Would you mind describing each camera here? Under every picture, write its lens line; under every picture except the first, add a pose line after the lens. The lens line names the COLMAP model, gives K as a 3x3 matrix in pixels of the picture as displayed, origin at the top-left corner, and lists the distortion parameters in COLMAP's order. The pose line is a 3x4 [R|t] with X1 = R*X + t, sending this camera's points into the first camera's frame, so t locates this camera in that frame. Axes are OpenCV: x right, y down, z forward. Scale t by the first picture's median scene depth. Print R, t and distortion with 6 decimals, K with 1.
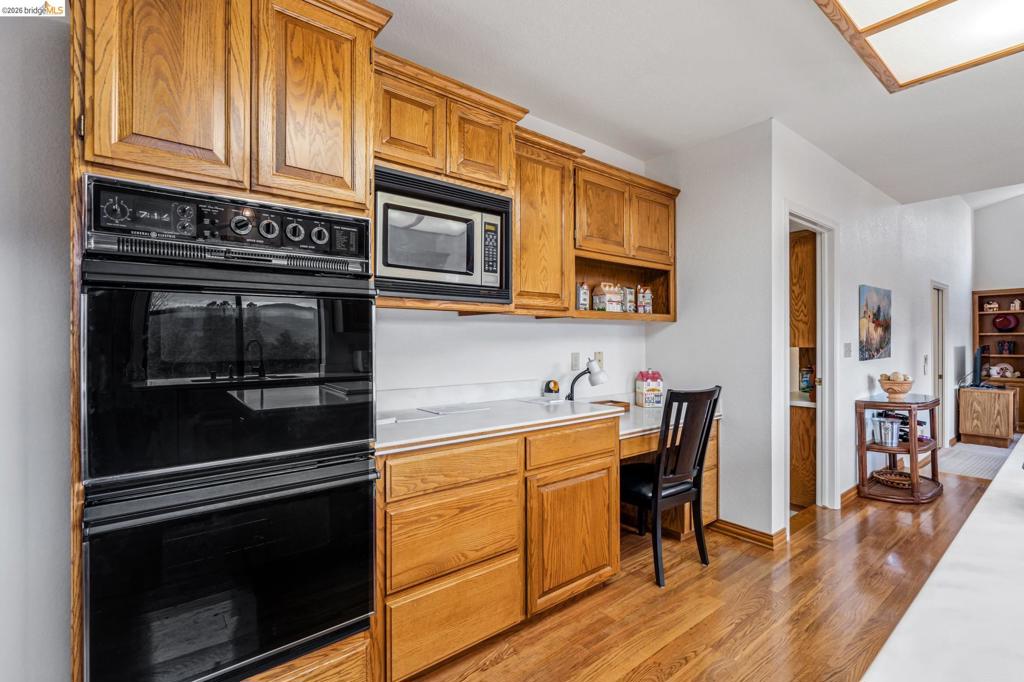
lens RADIAL K [[475.7, 0, 509.8], [0, 475.7, 338.5], [0, 0, 1]] dist [-0.000091, 0.001683]
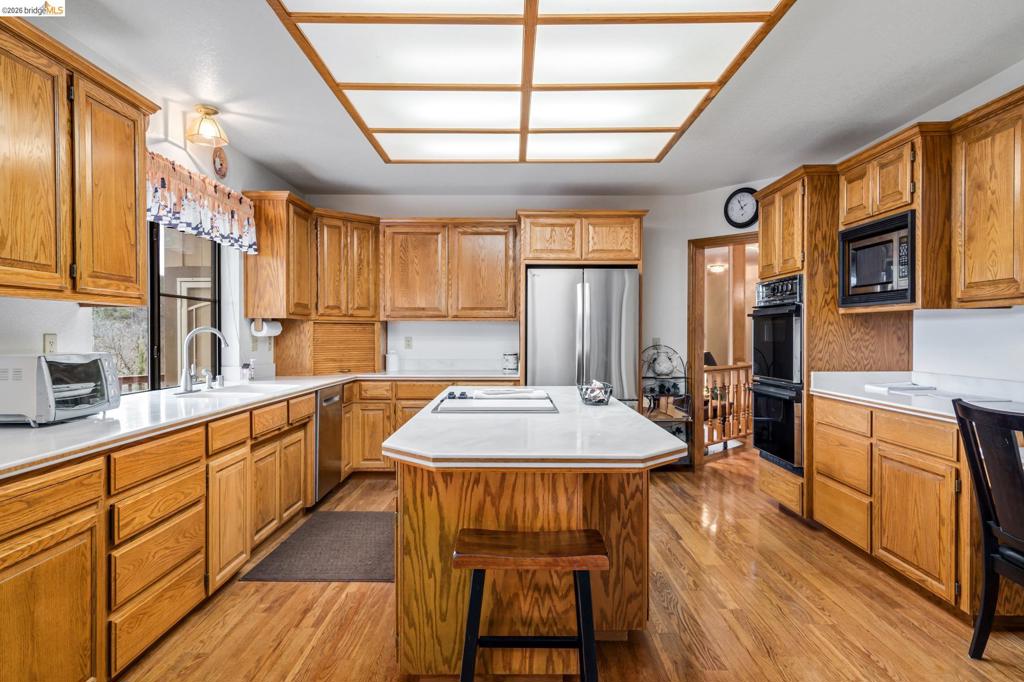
lens RADIAL K [[606.3, 0, 513.4], [0, 606.3, 340.0], [0, 0, 1]] dist [0.010448, -0.000783]
pose [[-0.633807, 0.007226, -0.773457, 1.761080], [0.002943, 0.999972, 0.006931, 0.005233], [0.773485, 0.002117, -0.633811, 1.204539]]
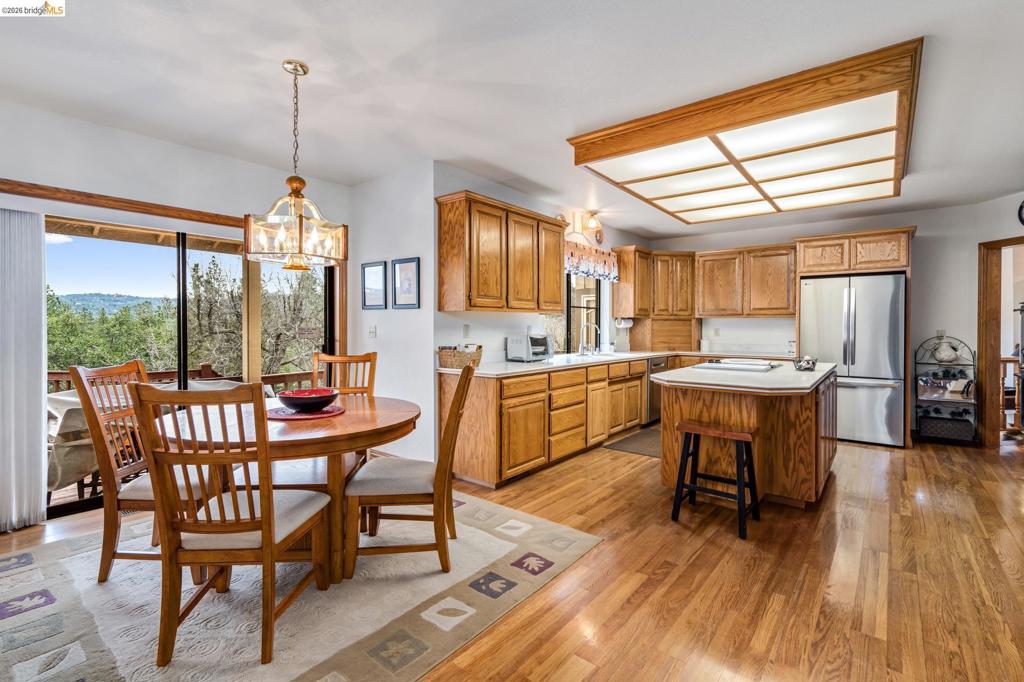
lens RADIAL K [[475.7, 0, 521.6], [0, 475.7, 336.9], [0, 0, 1]] dist [-0.000091, 0.001683]
pose [[-0.971947, 0.003480, -0.235174, 1.963141], [-0.000821, 0.999834, 0.018186, 0.008539], [0.235198, 0.017869, -0.971783, 1.870485]]
